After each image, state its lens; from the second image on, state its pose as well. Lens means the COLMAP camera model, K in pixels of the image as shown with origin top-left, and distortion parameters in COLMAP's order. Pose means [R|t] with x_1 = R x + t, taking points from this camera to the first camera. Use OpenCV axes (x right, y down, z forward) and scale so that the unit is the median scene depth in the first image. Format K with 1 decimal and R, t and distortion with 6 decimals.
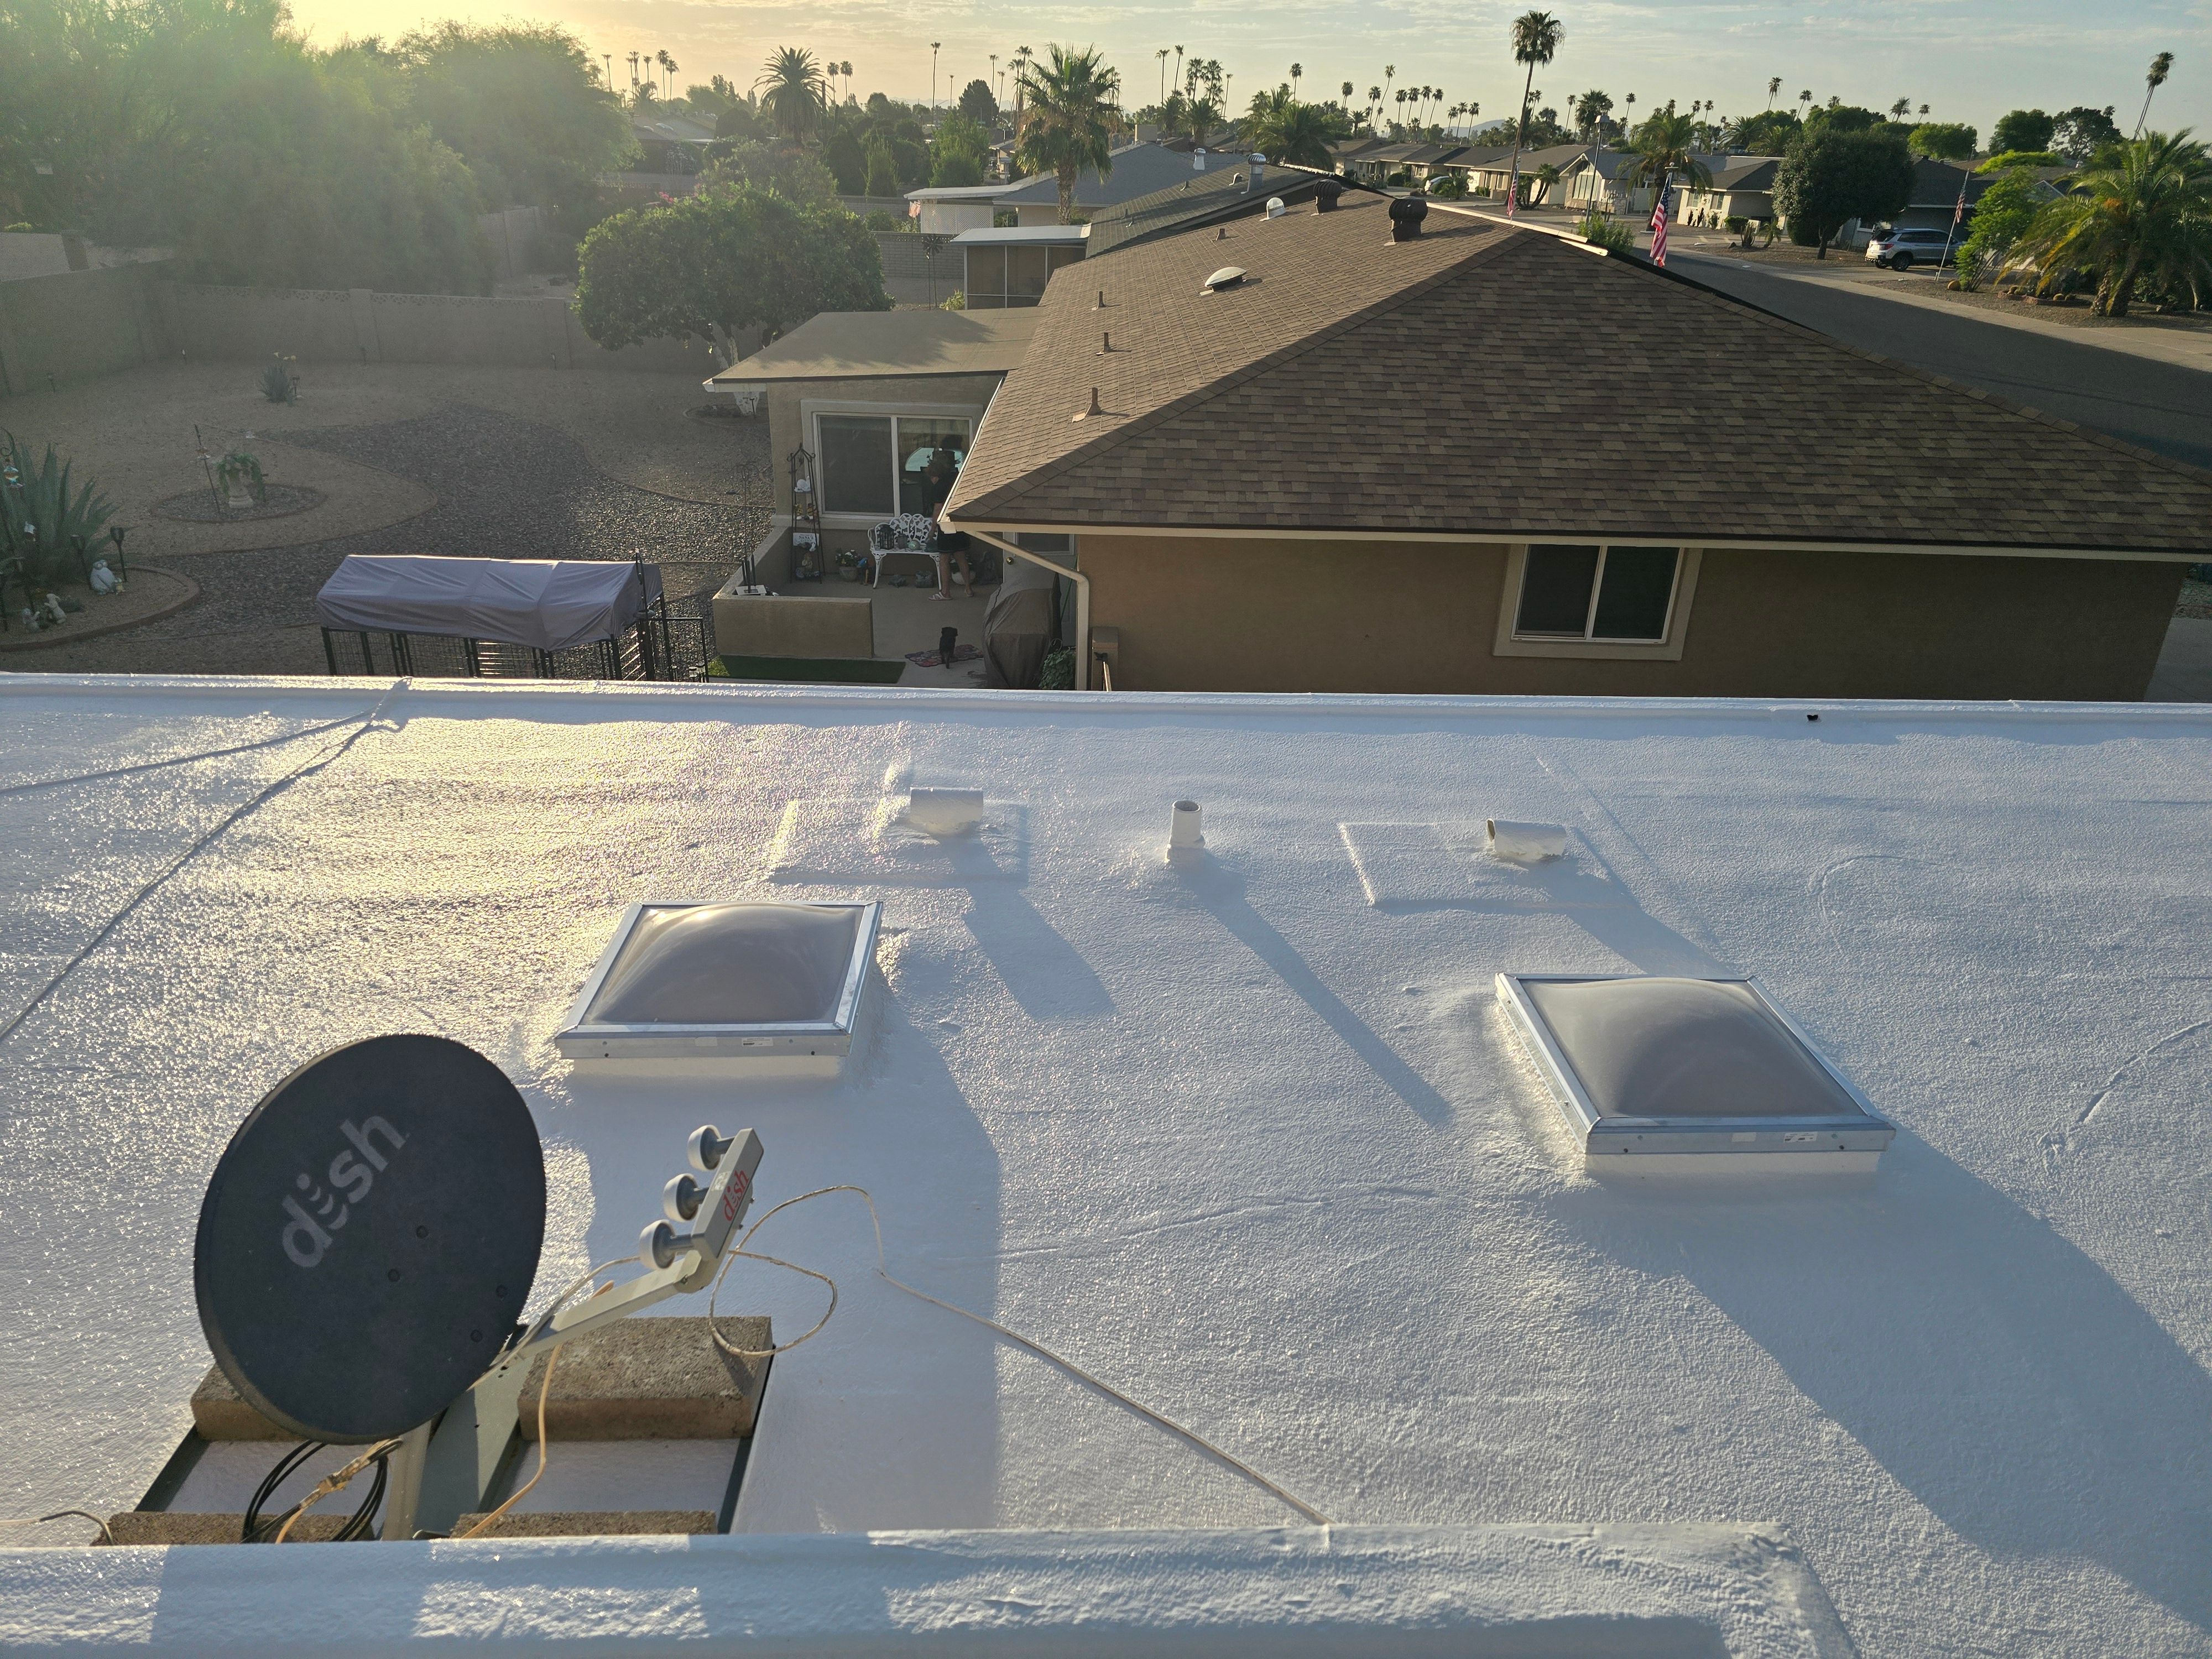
lens RADIAL K [[1454.1, 0, 1106.0], [0, 1454.1, 829.5], [0, 0, 1]] dist [0.044365, -0.039127]
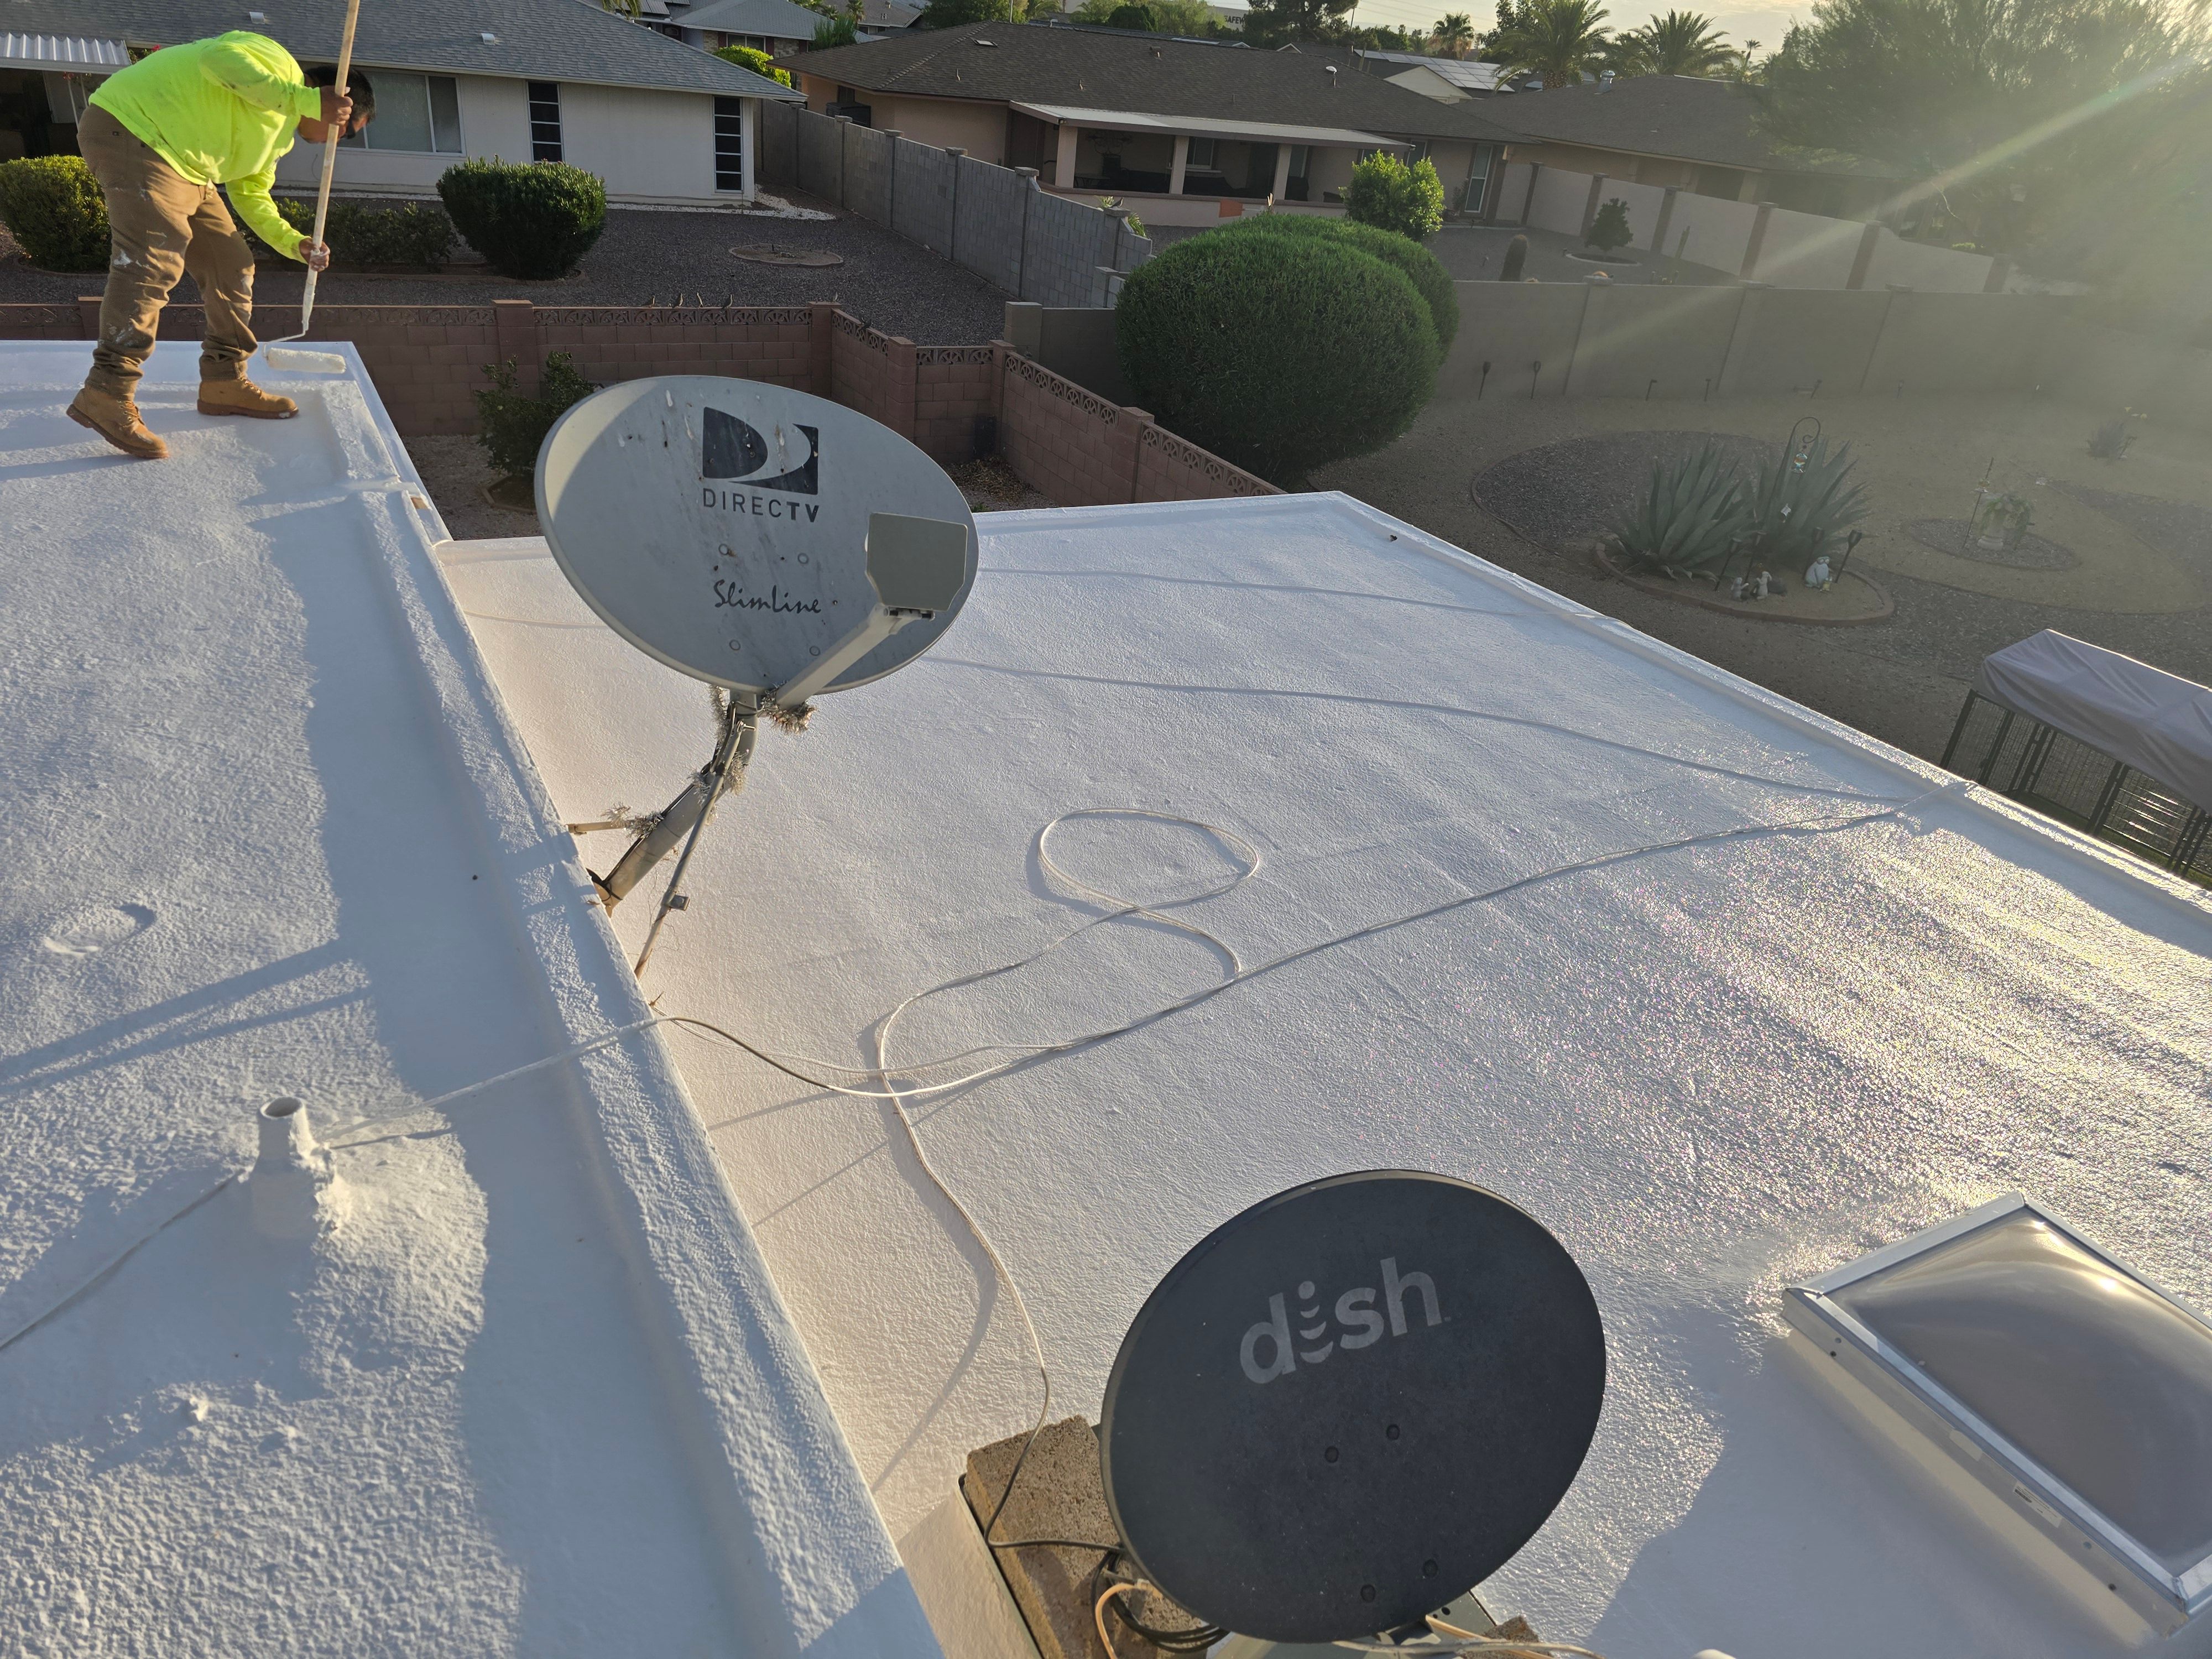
lens RADIAL K [[1509.8, 0, 1090.5], [0, 1509.8, 820.2], [0, 0, 1]] dist [0.048827, -0.037034]
pose [[0.455033, 0.425331, -0.782329, -0.027769], [-0.455105, 0.866225, 0.206237, -0.065893], [0.765392, 0.262197, 0.587731, 0.202039]]
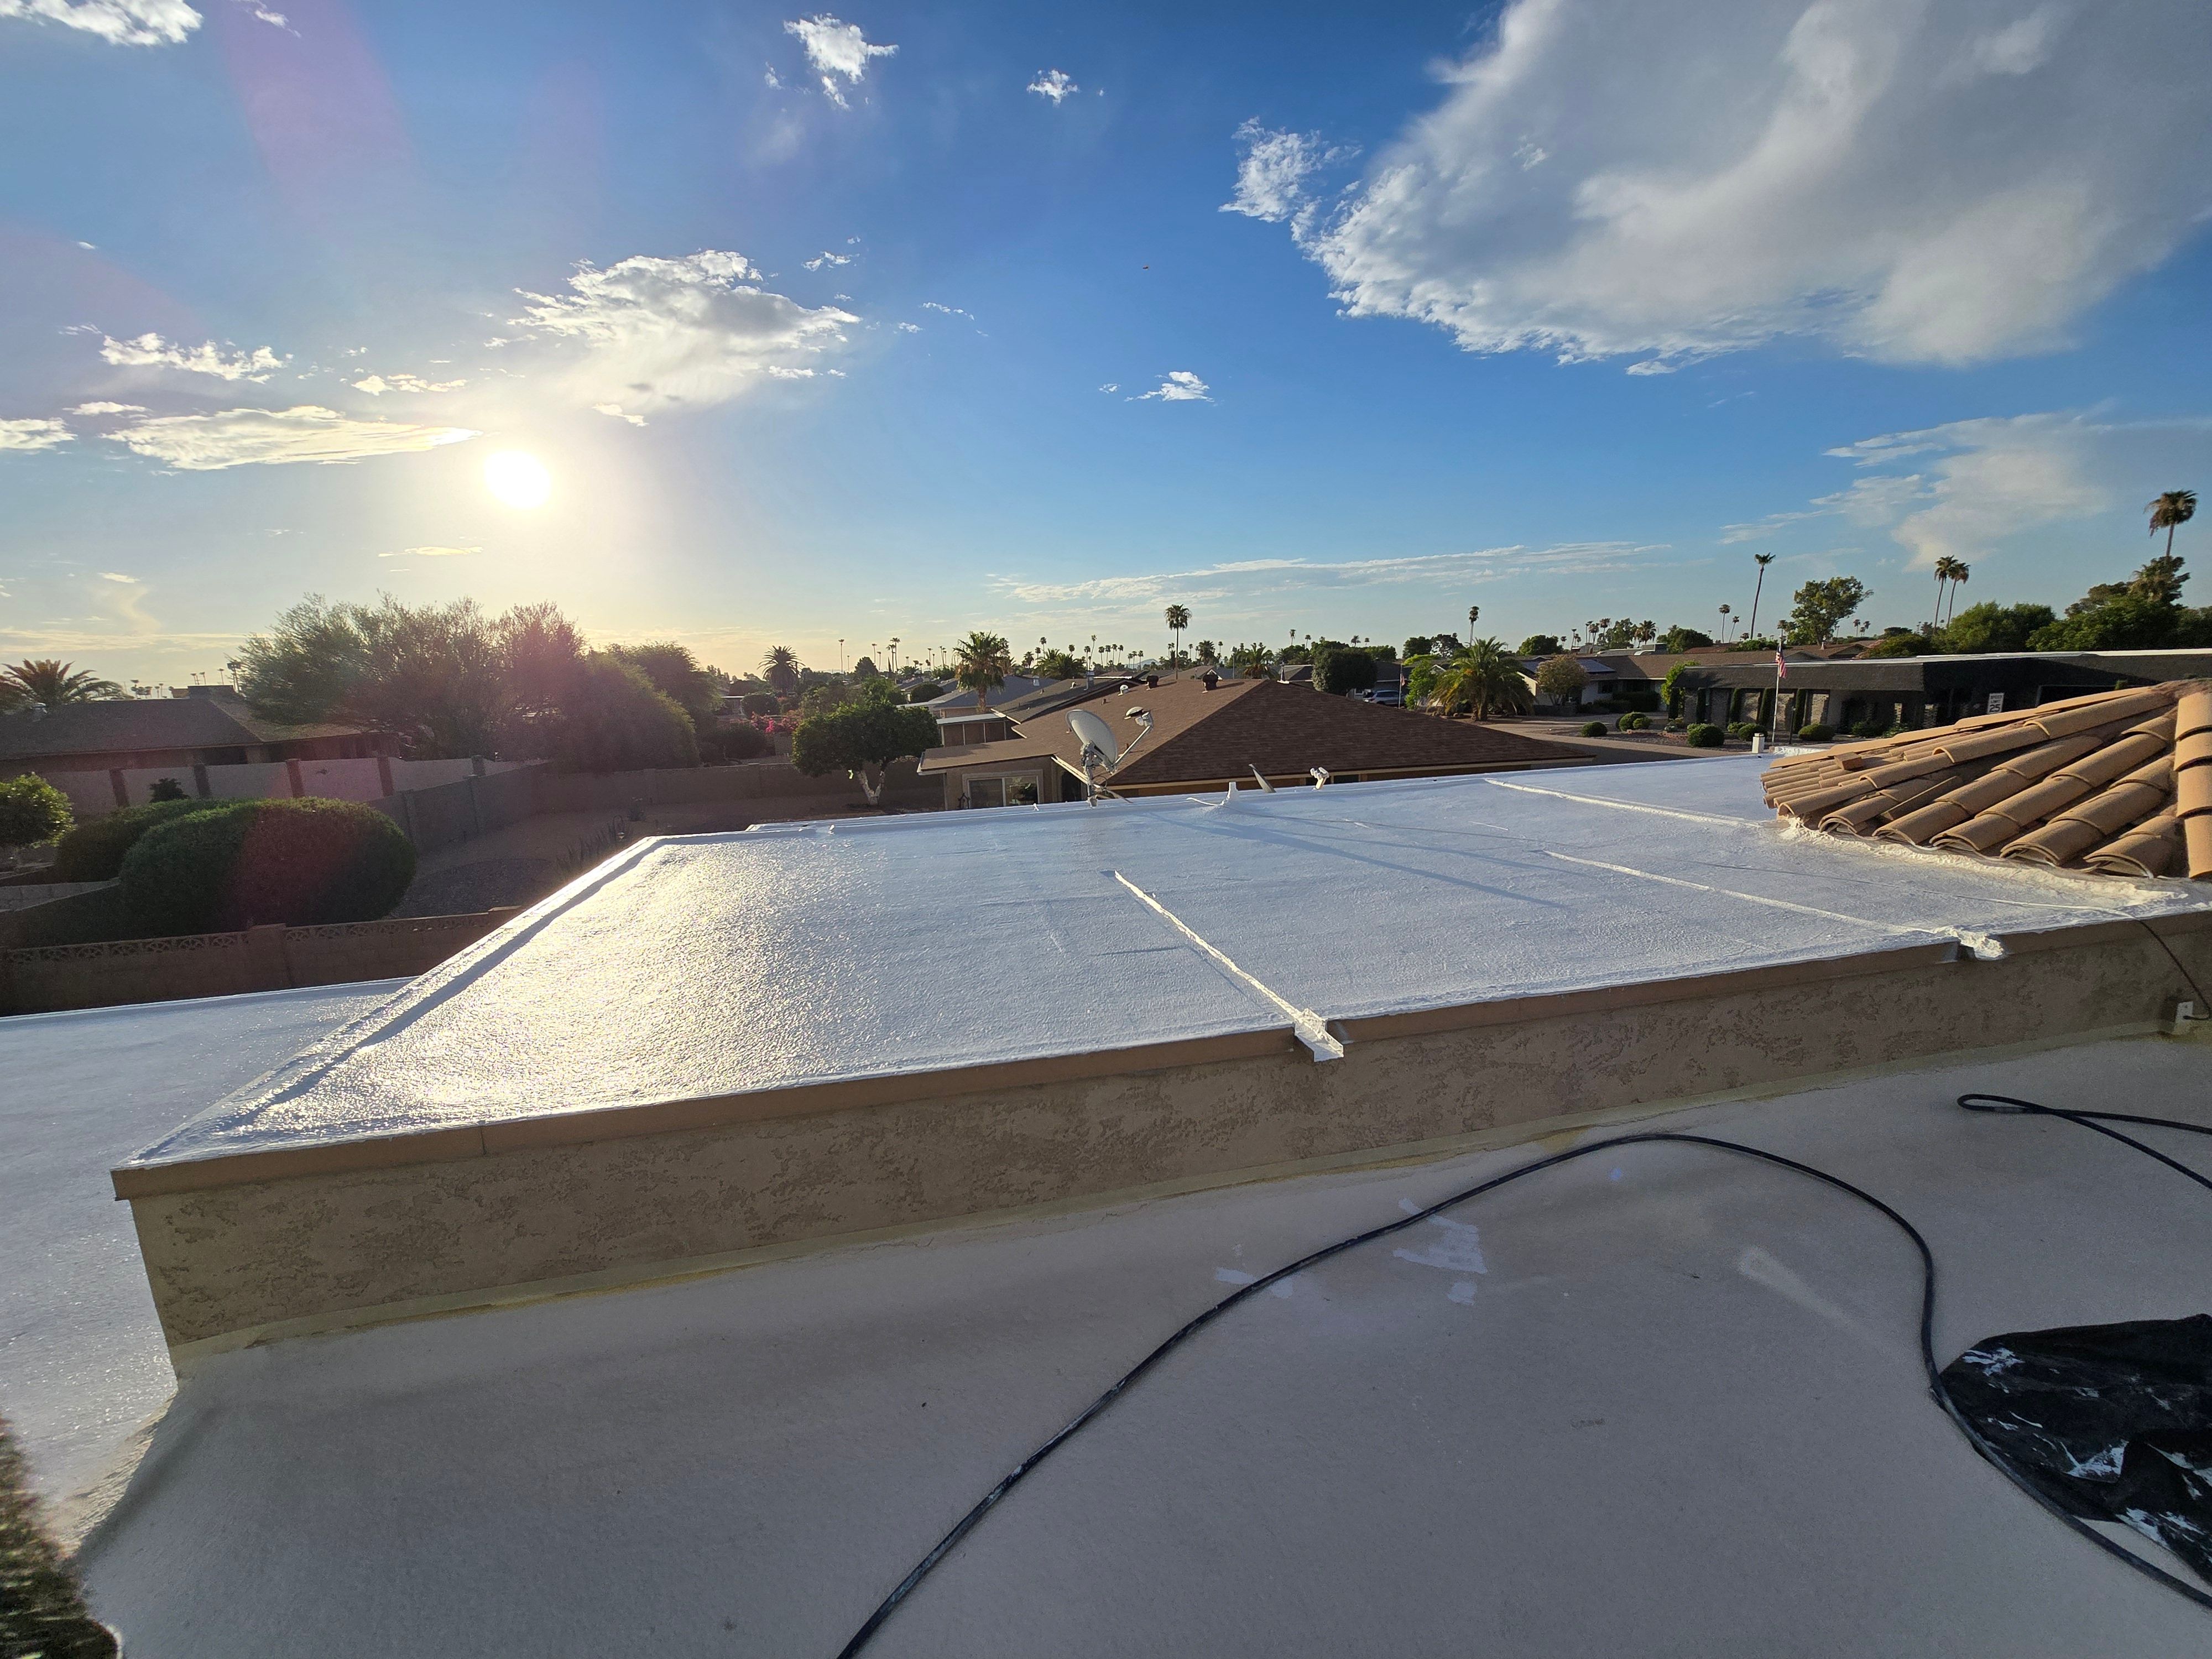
lens RADIAL K [[890.3, 0, 1110.3], [0, 890.3, 859.3], [0, 0, 1]] dist [0.000004, -0.000497]
pose [[0.980101, -0.102897, 0.169746, -0.322426], [0.139951, 0.964647, -0.223316, 0.233608], [-0.140767, 0.242628, 0.959852, -0.432341]]
